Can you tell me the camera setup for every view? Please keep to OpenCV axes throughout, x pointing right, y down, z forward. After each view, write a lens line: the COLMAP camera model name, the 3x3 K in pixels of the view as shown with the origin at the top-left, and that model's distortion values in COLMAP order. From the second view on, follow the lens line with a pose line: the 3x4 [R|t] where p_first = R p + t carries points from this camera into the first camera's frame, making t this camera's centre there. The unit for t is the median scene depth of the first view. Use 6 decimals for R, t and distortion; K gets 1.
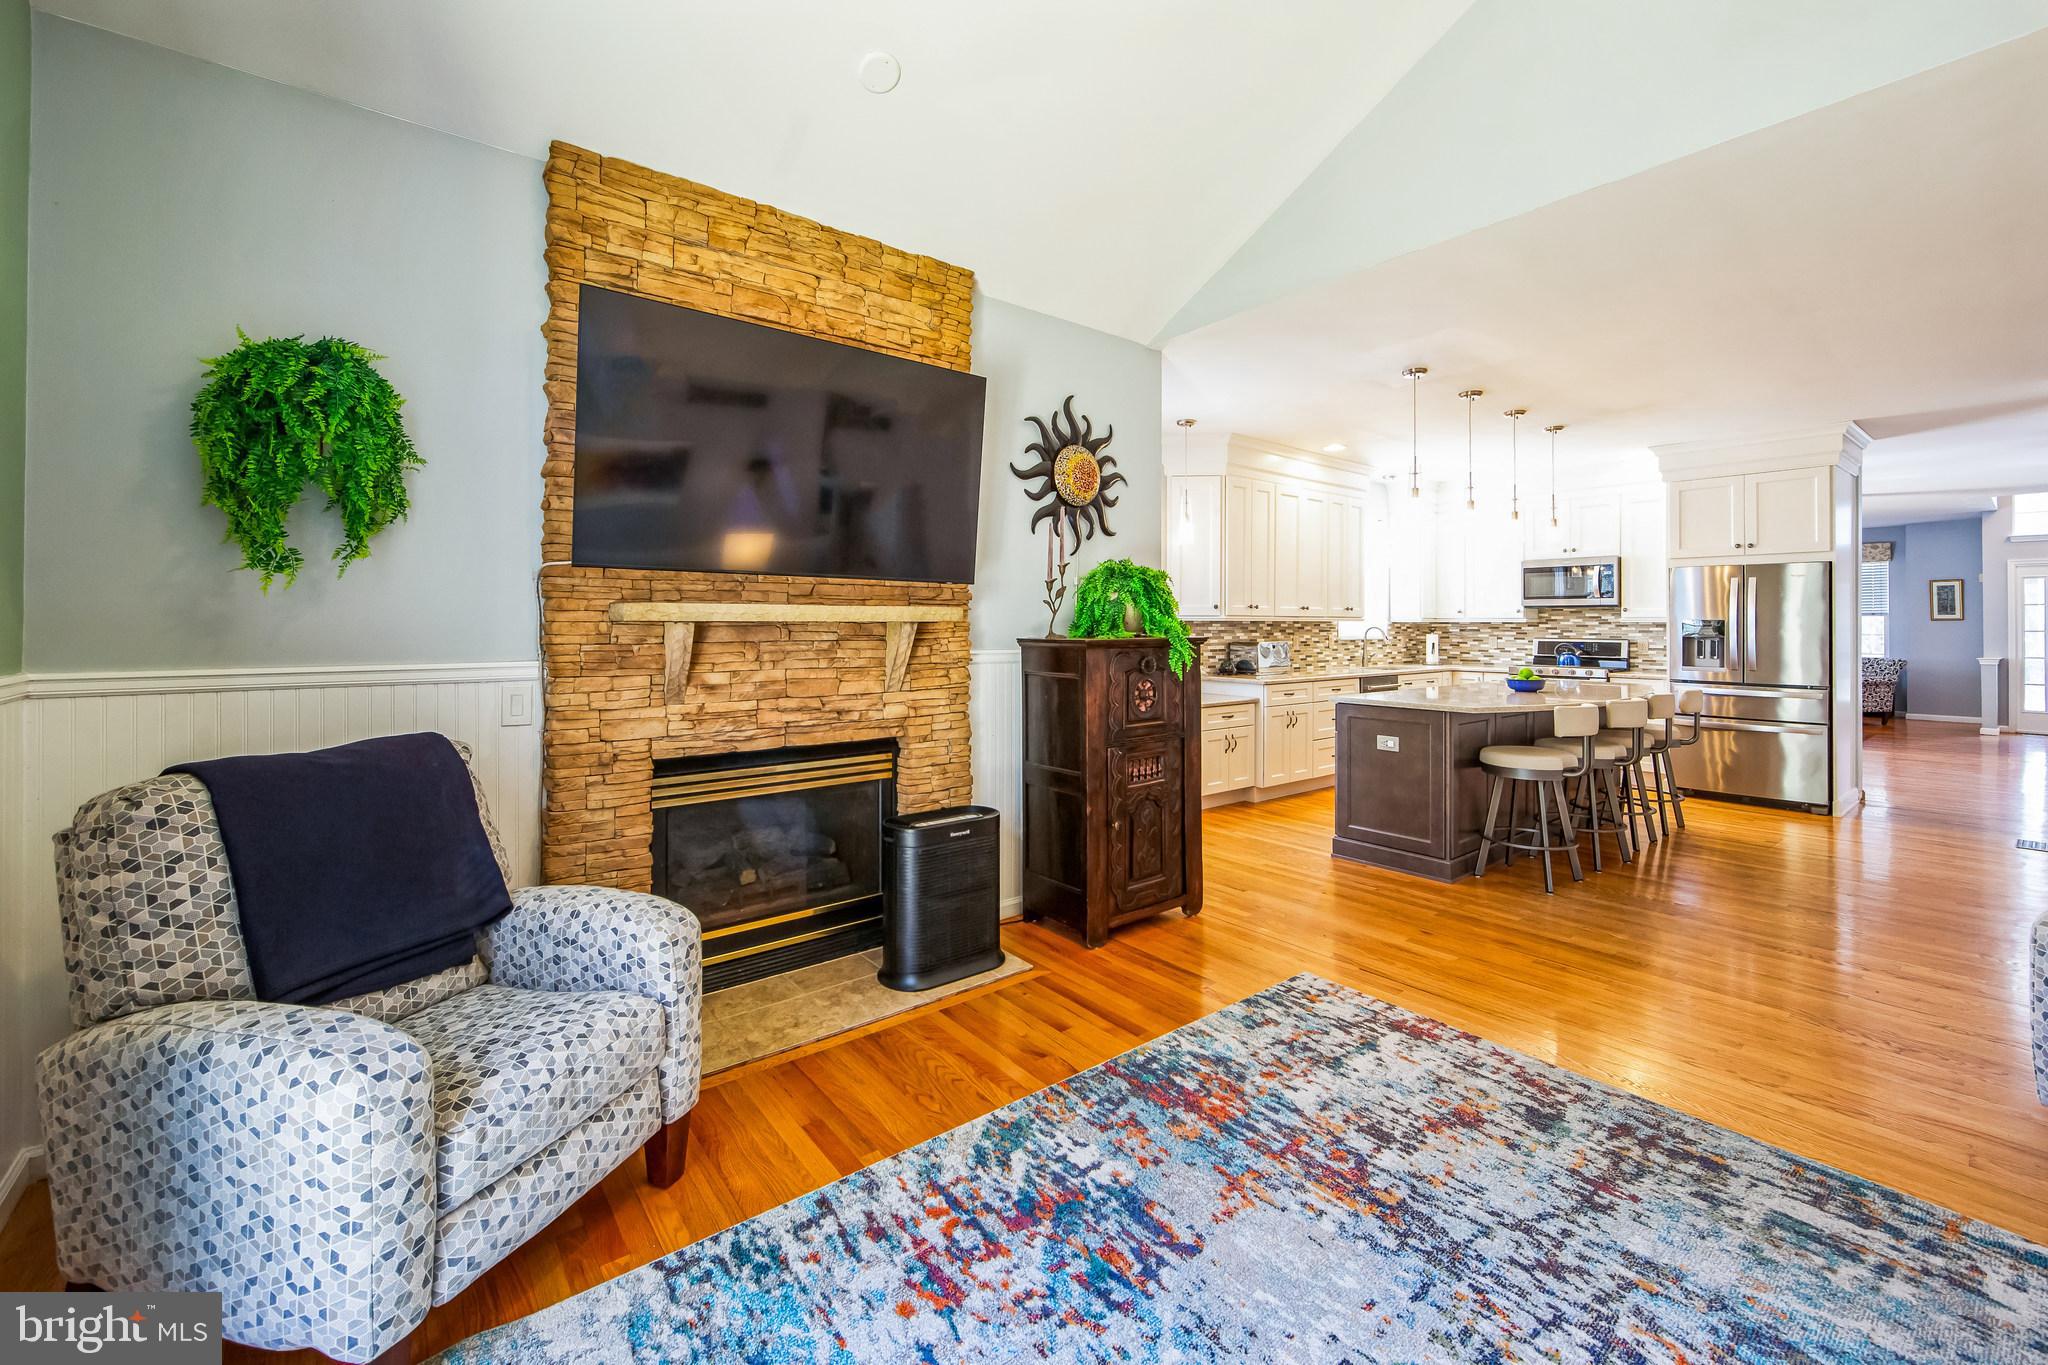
lens RADIAL K [[827.1, 0, 1030.2], [0, 827.1, 628.7], [0, 0, 1]] dist [-0.002100, -0.000148]
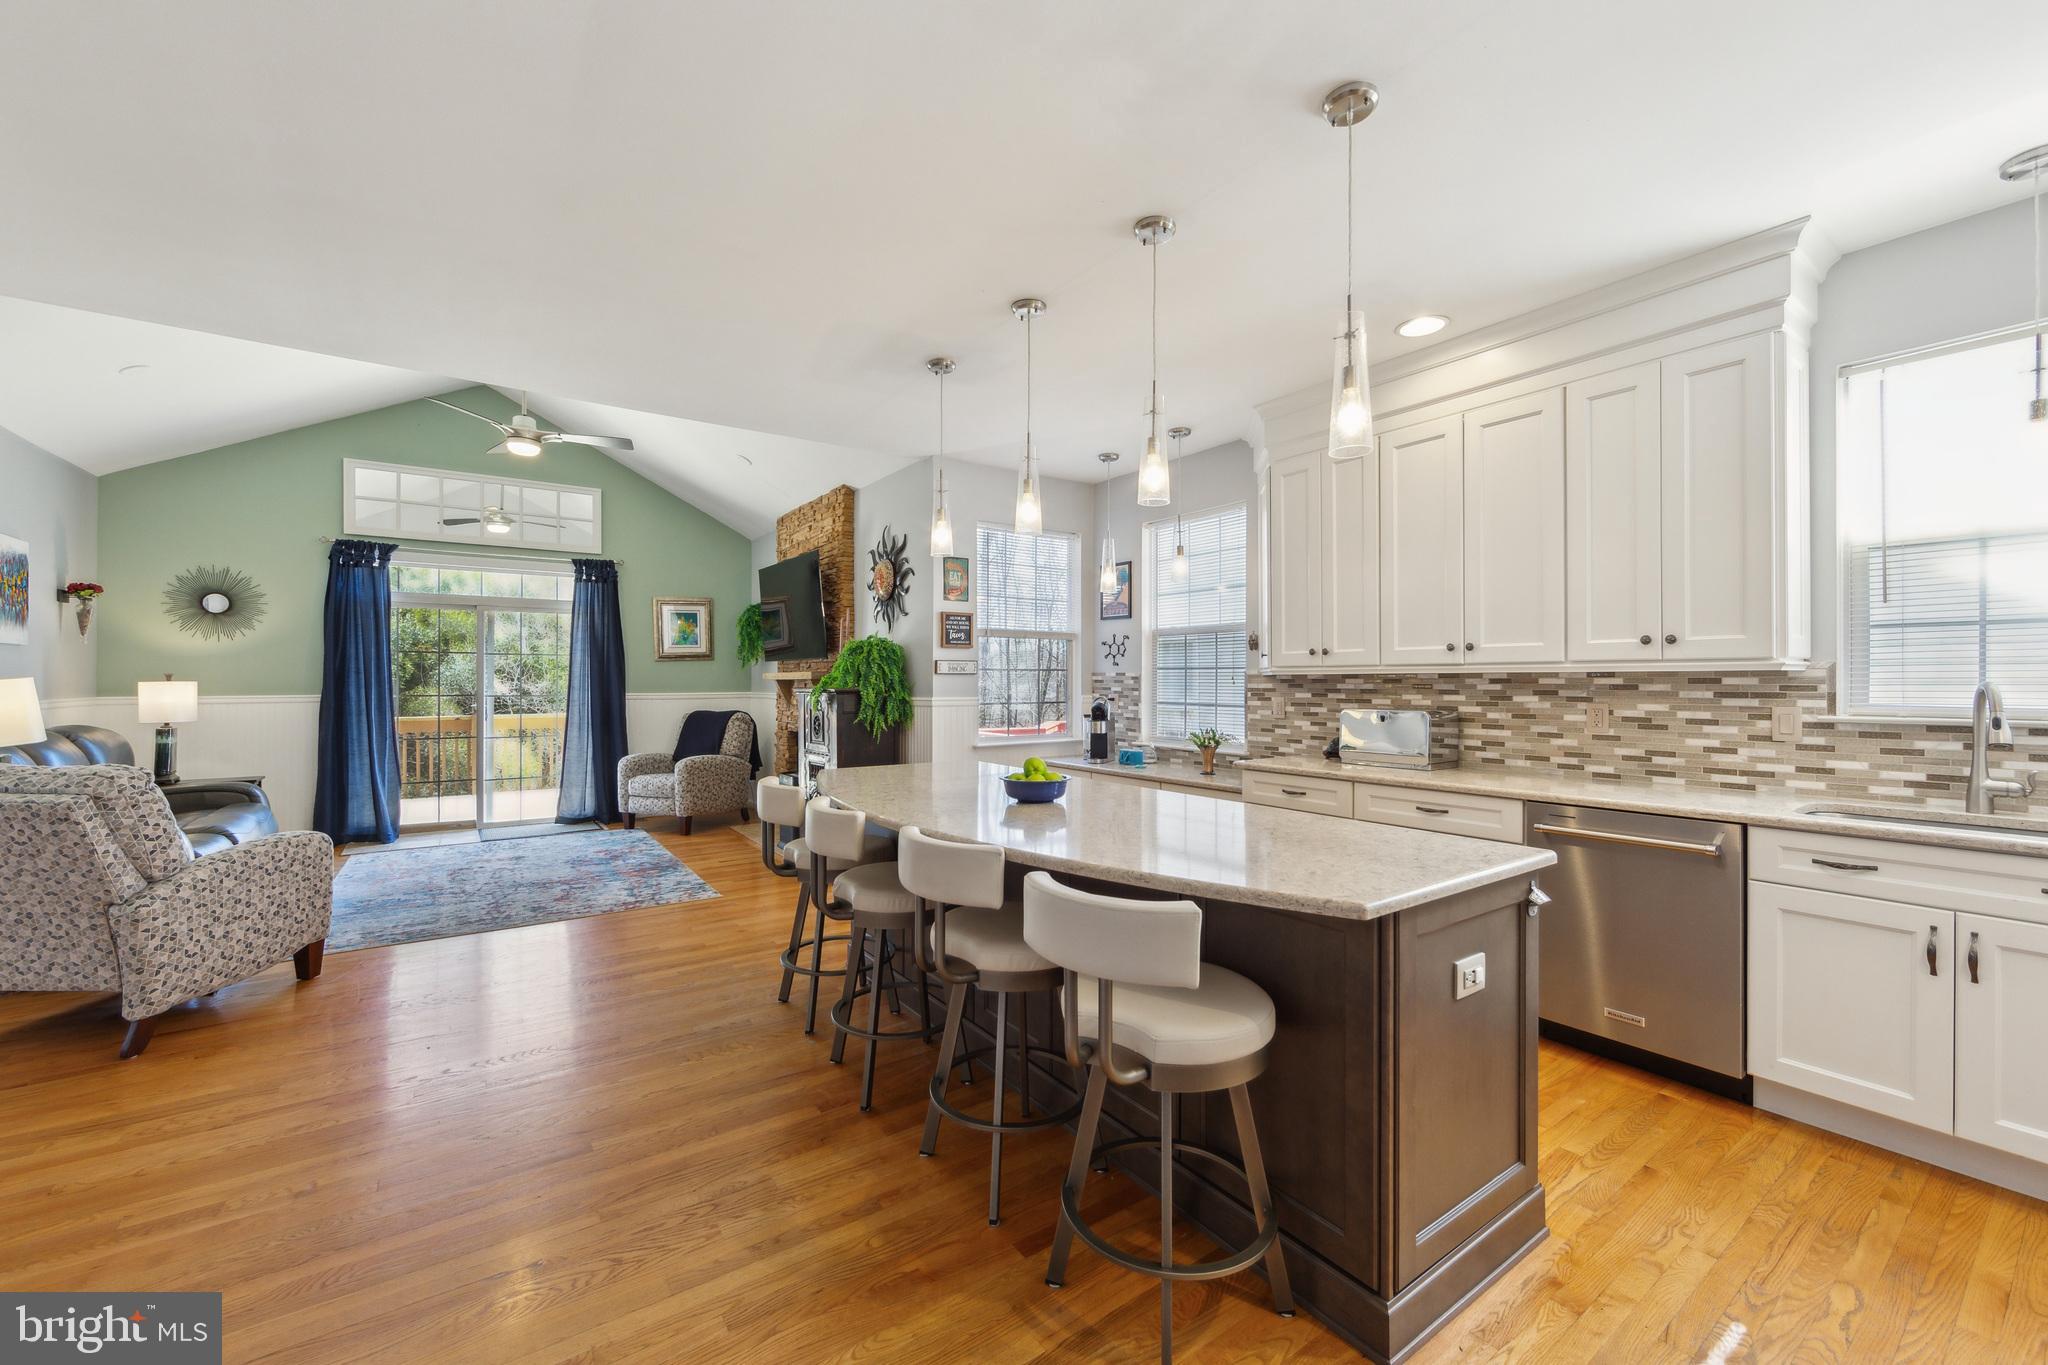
lens RADIAL K [[812.8, 0, 1024.0], [0, 812.8, 675.1], [0, 0, 1]] dist [-0.005551, -0.000156]
pose [[-0.062407, -0.006452, -0.998030, 1.414856], [-0.003905, 0.999973, -0.006220, -0.006288], [0.998043, 0.003509, -0.062431, 1.275445]]
